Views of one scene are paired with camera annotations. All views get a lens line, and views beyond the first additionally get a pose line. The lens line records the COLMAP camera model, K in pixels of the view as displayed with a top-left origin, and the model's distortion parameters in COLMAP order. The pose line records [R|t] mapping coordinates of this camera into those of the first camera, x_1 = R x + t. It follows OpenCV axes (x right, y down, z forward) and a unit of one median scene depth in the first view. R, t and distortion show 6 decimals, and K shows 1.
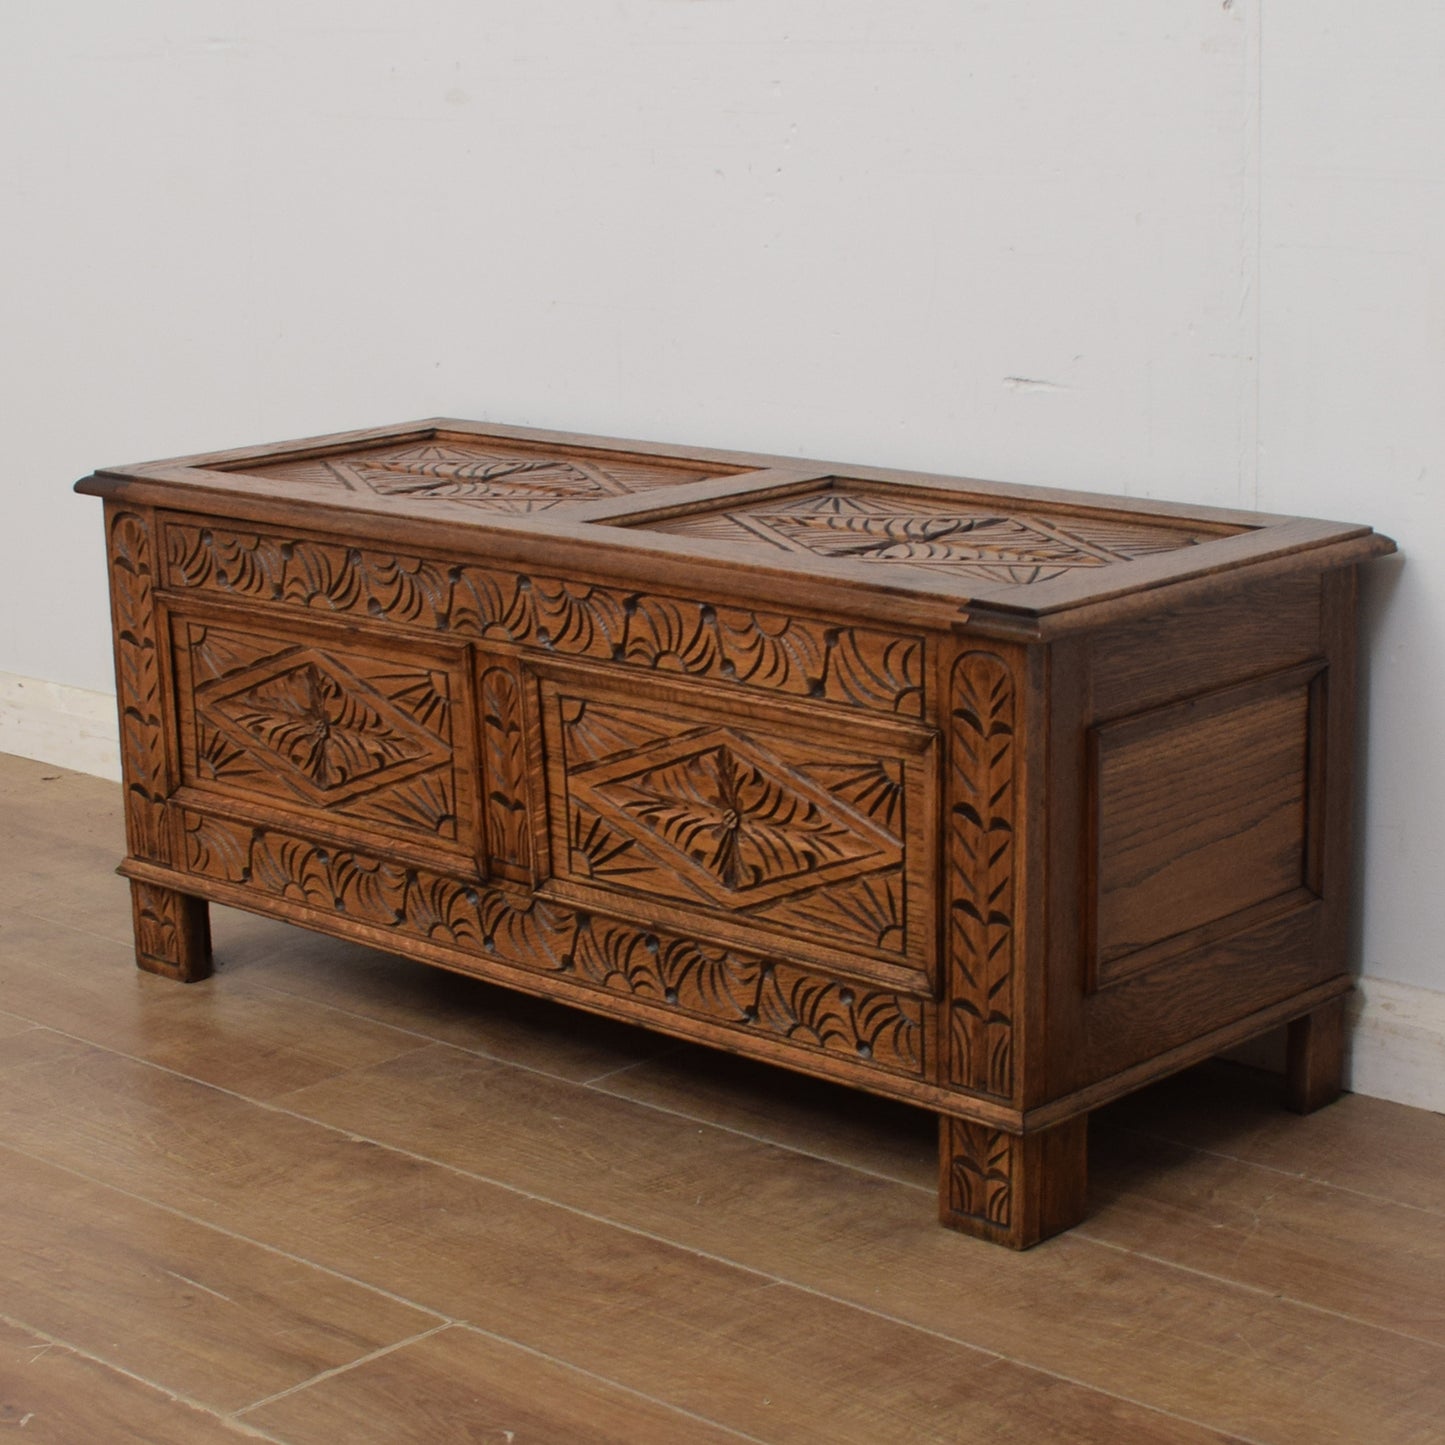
lens RADIAL K [[3152.2, 0, 820.7], [0, 3152.2, 729.2], [0, 0, 1]] dist [-0.076084, -0.212981]
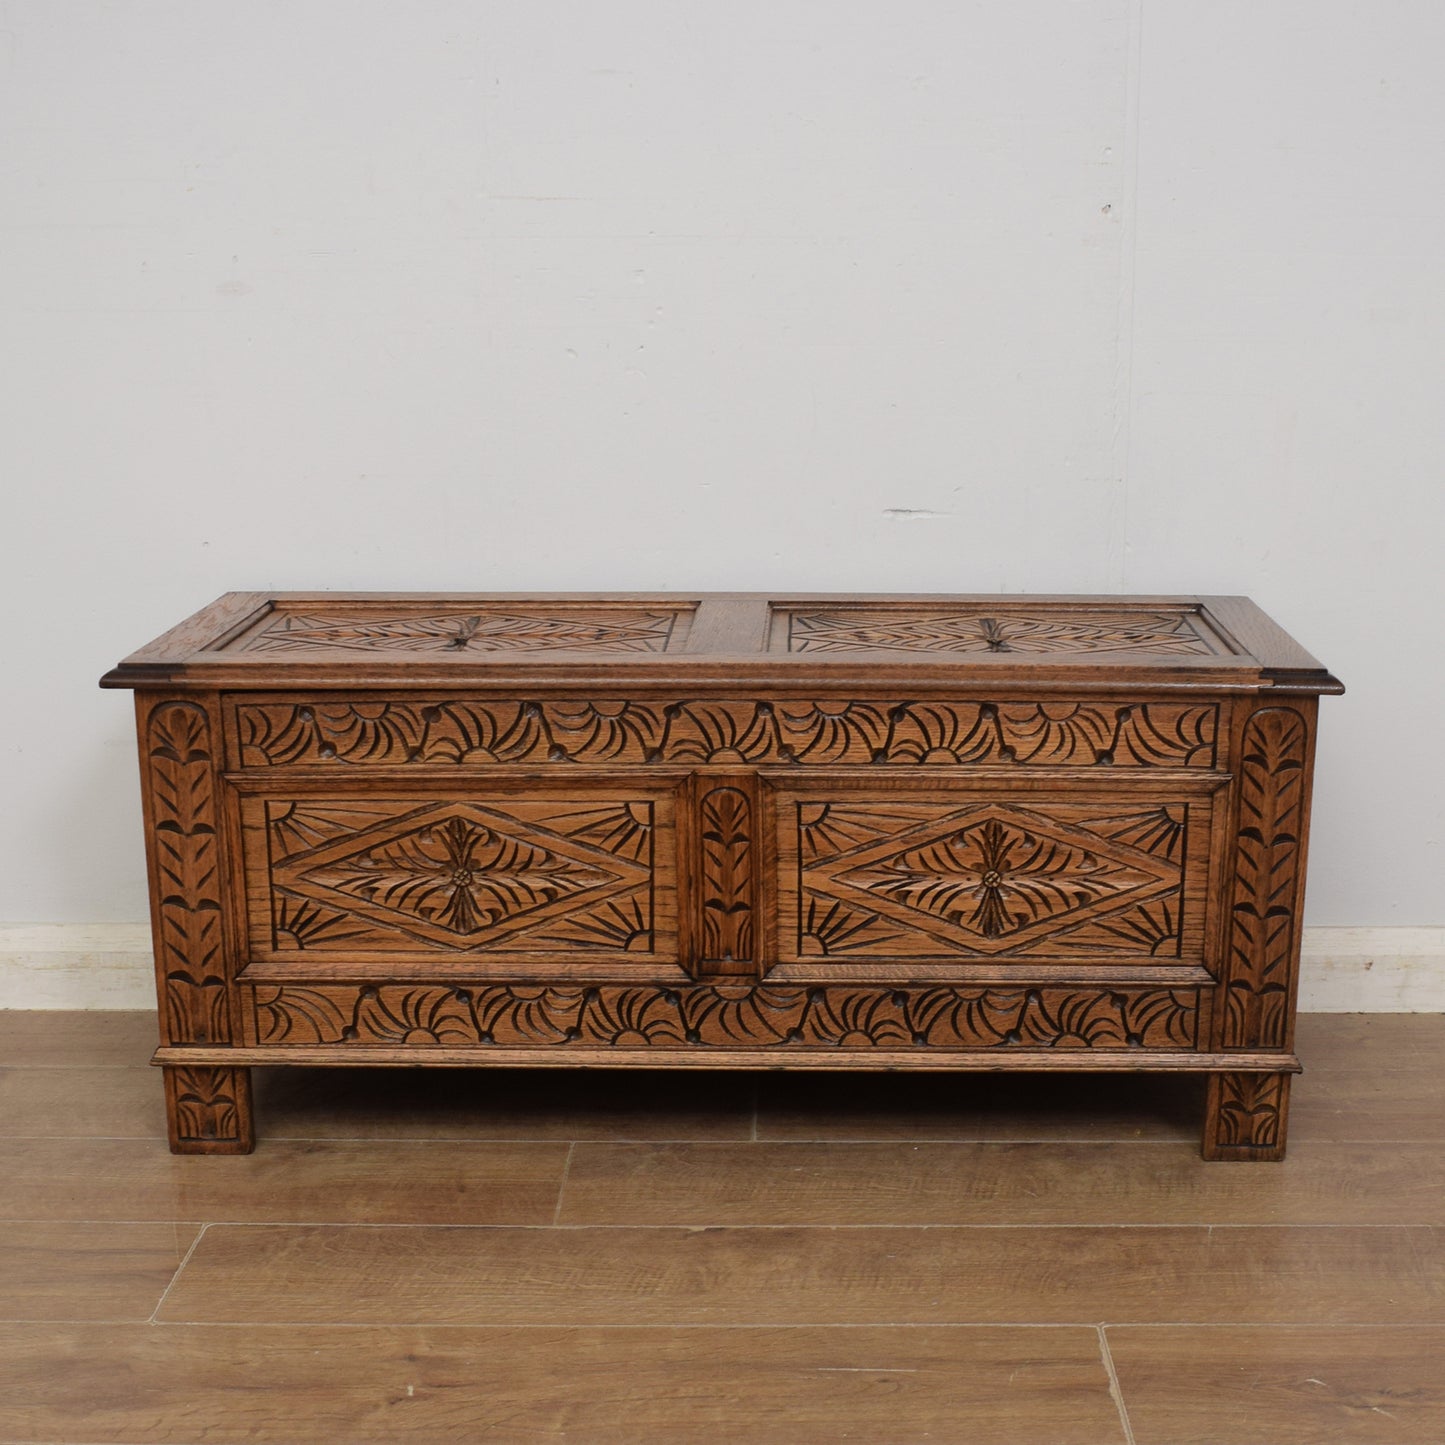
lens RADIAL K [[2342.8, 0, 726.0], [0, 2342.8, 883.0], [0, 0, 1]] dist [-0.073915, -0.127047]
pose [[0.748054, -0.159979, 0.644067, -0.652795], [0.137927, 0.986796, 0.084913, -0.057580], [-0.649147, 0.025315, 0.760242, 0.370304]]
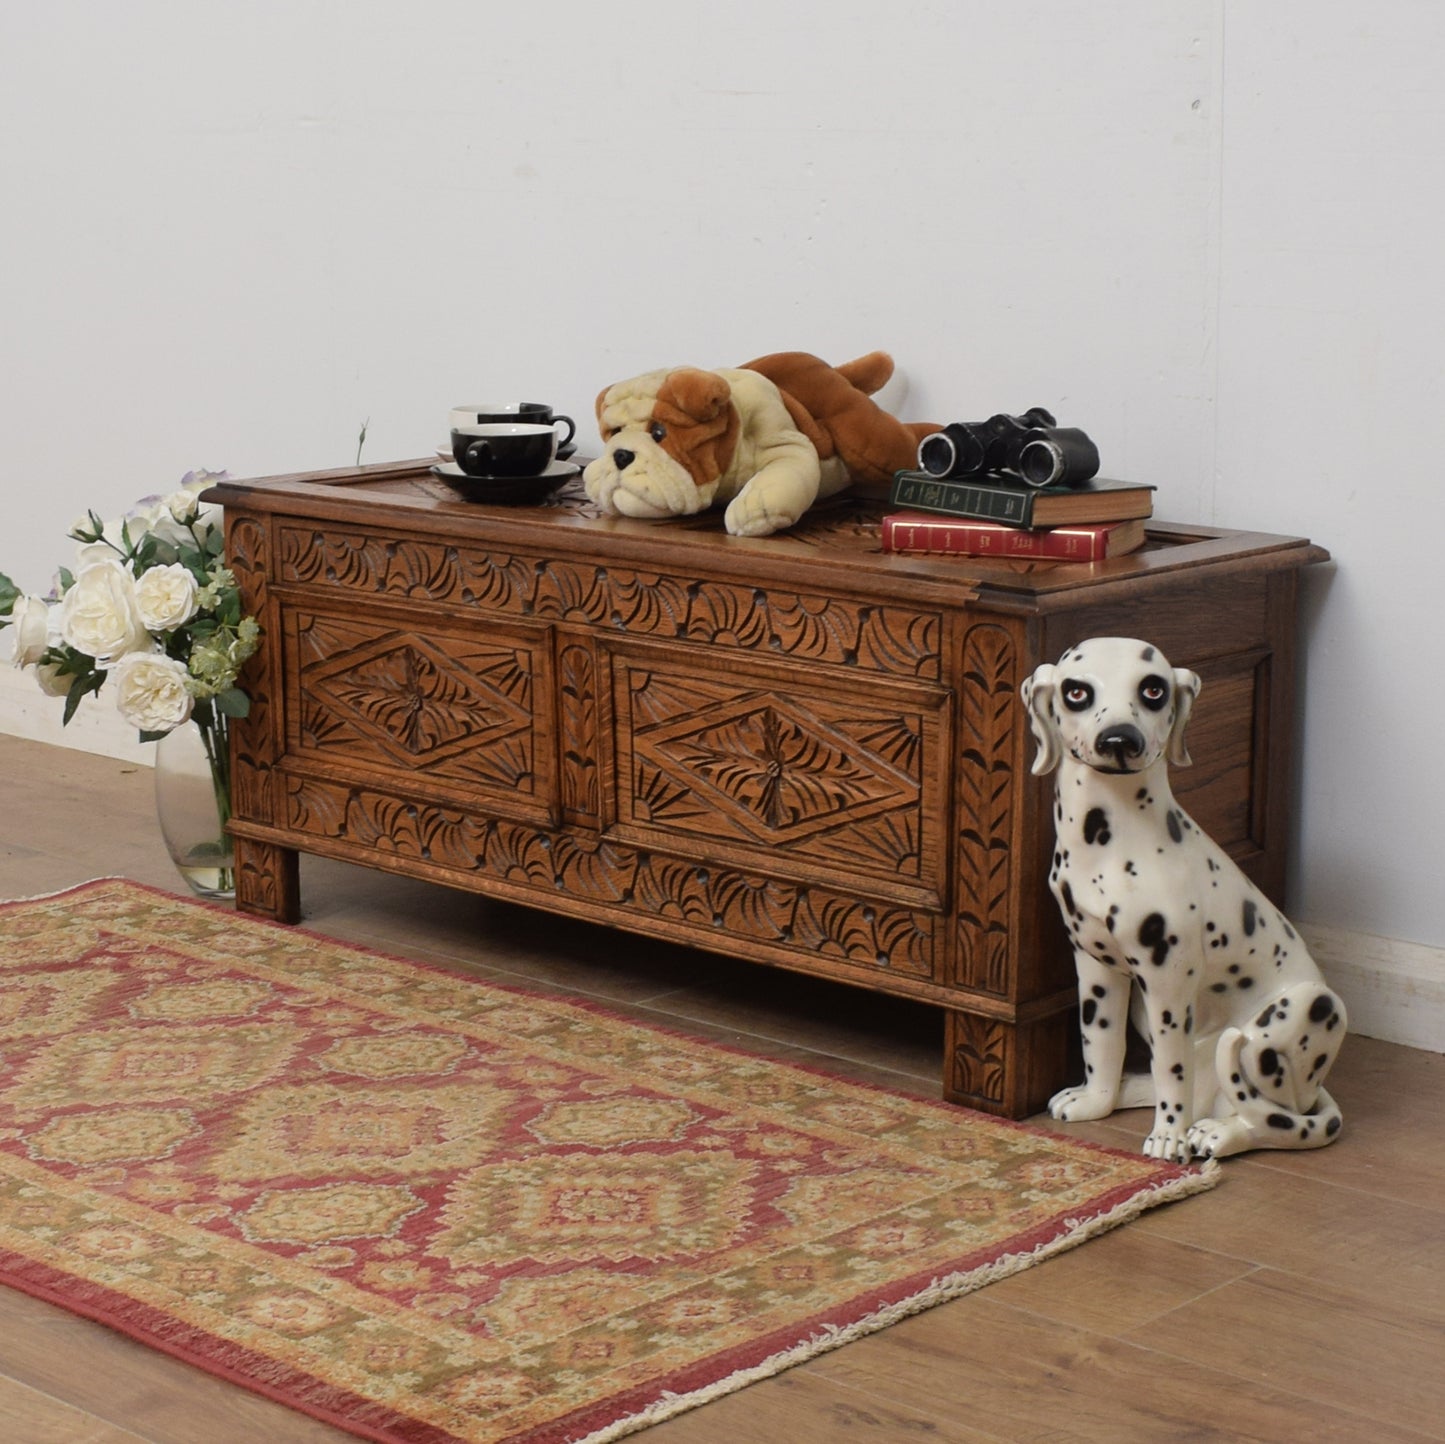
lens RADIAL K [[3305.7, 0, 722.5], [0, 3305.7, 722.0], [0, 0, 1]] dist [-0.091466, -0.262534]
pose [[0.999775, 0.019712, -0.007880, -0.036936], [-0.020004, 0.999040, -0.038973, 0.057749], [0.007104, 0.039122, 0.999209, -0.251908]]
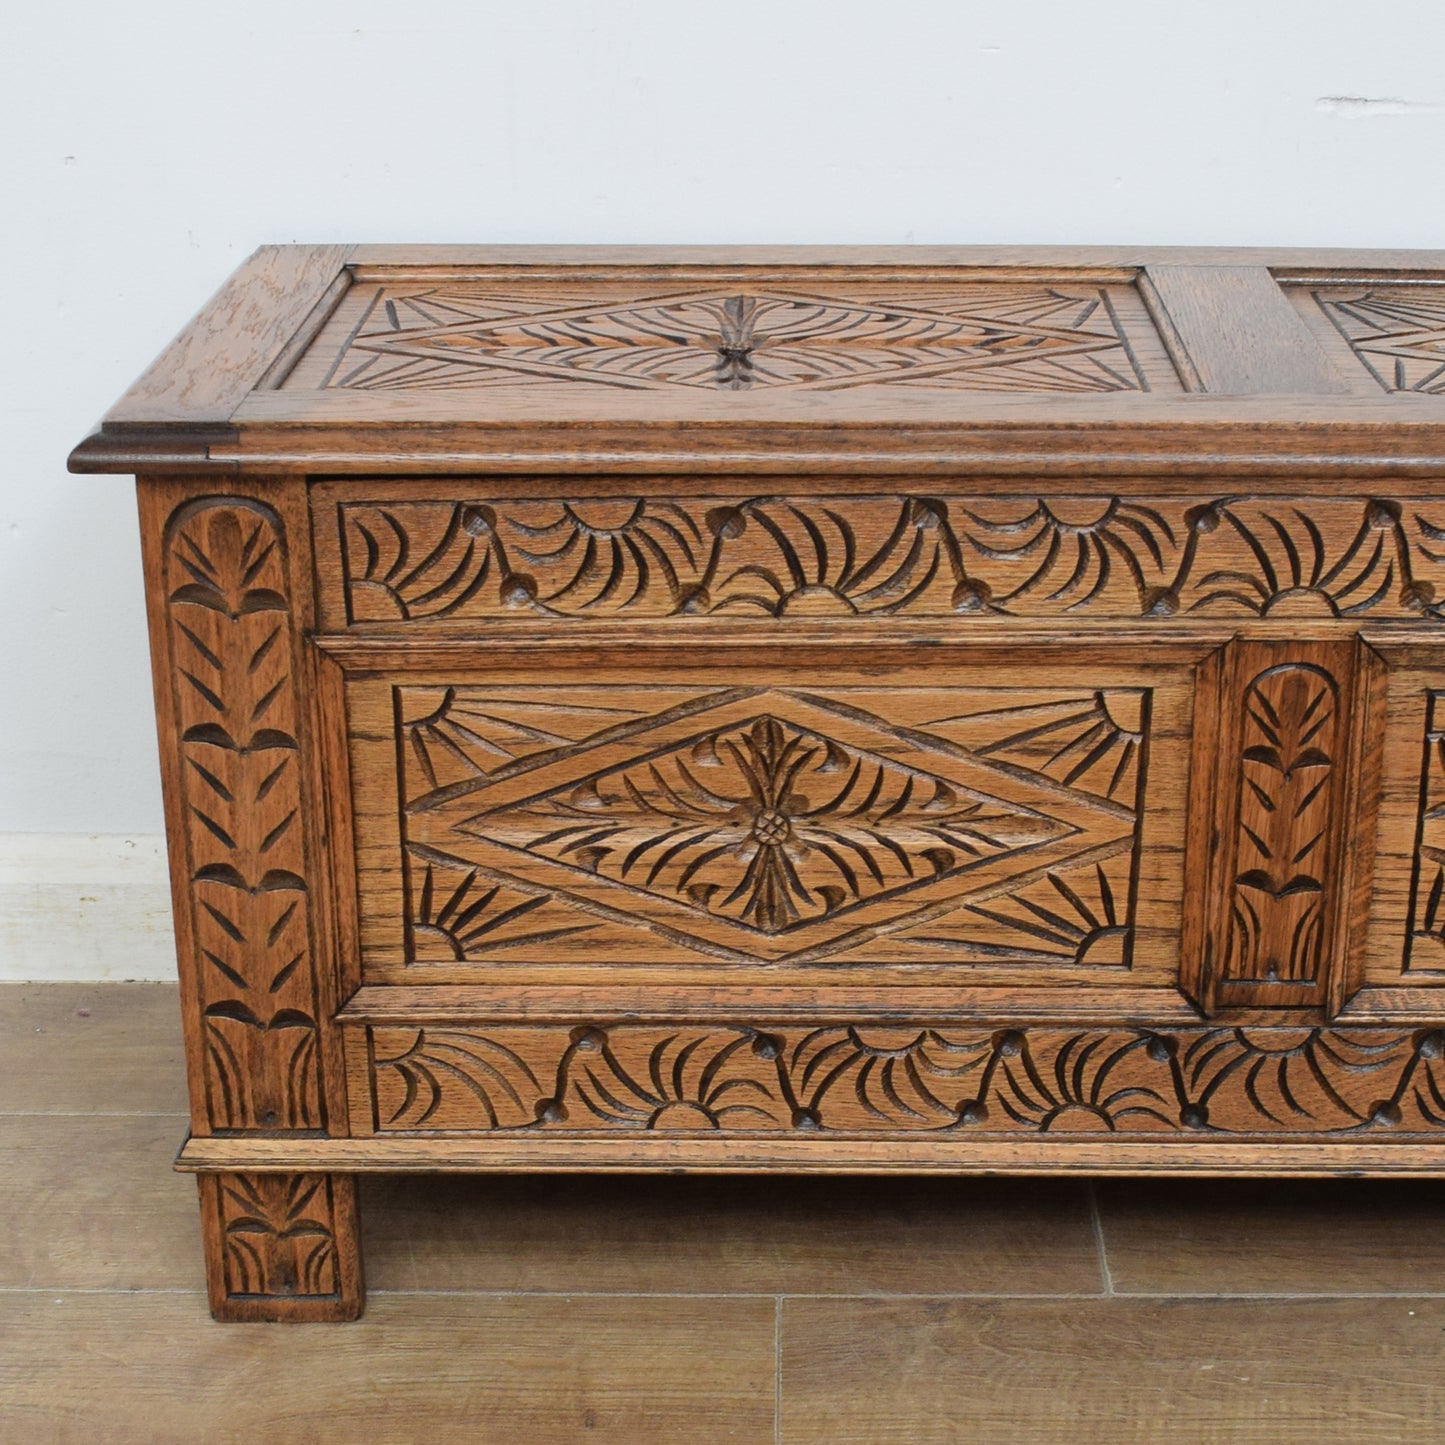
lens RADIAL K [[2838.0, 0, 690.7], [0, 2838.0, 837.7], [0, 0, 1]] dist [-0.088449, -0.044899]
pose [[0.751194, -0.236041, 0.616435, -0.517966], [0.139190, 0.969522, 0.201624, -0.109673], [-0.645239, -0.065657, 0.761154, 0.683066]]
